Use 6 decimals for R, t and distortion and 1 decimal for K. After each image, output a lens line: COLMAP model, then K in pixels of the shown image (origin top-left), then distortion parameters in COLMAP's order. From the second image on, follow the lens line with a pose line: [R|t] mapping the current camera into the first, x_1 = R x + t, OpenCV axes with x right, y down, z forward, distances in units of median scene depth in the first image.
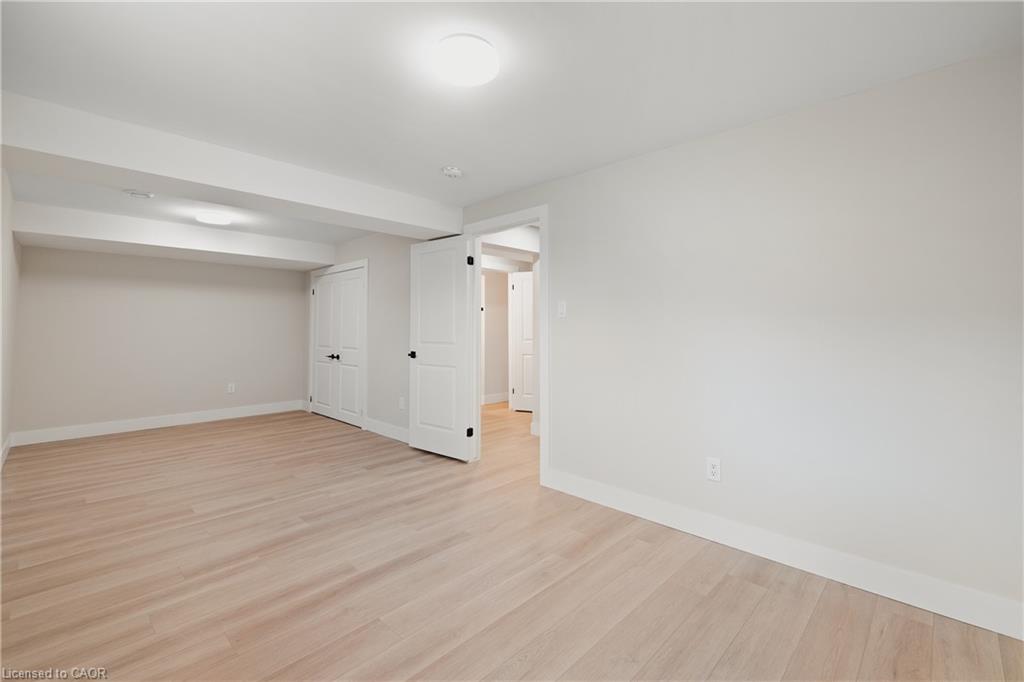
lens RADIAL K [[445.2, 0, 512.3], [0, 445.2, 333.3], [0, 0, 1]] dist [0.002748, -0.000329]
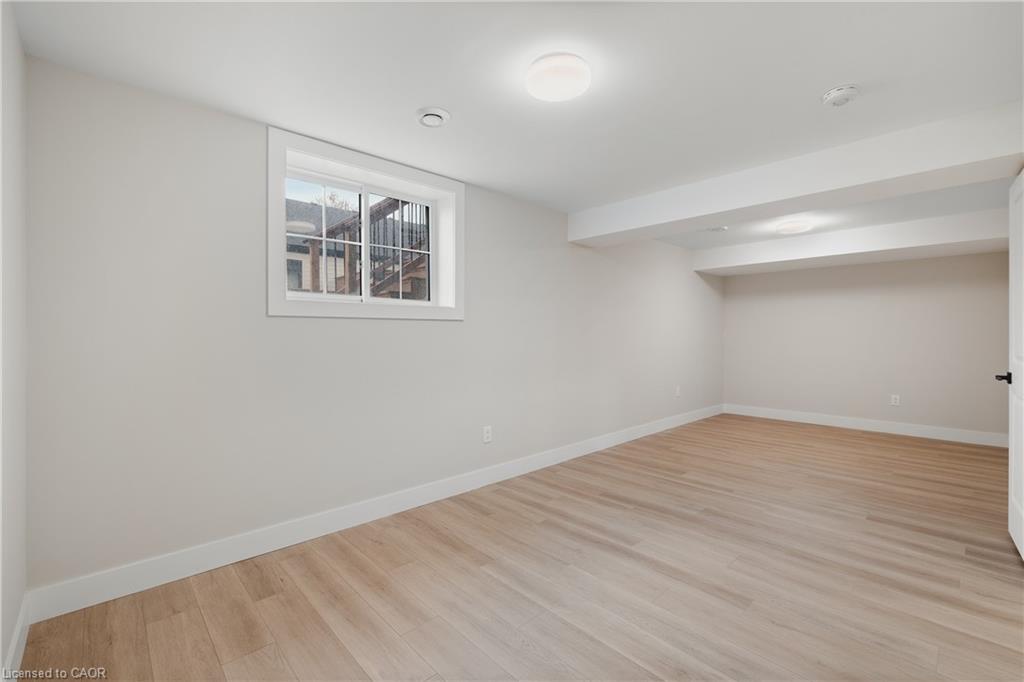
lens RADIAL K [[445.2, 0, 512.4], [0, 445.2, 339.5], [0, 0, 1]] dist [0.002748, -0.000329]
pose [[-0.048775, 0.013917, -0.998713, 0.627889], [-0.010412, 0.999842, 0.014441, -0.005394], [0.998756, 0.011103, -0.048622, 0.590765]]
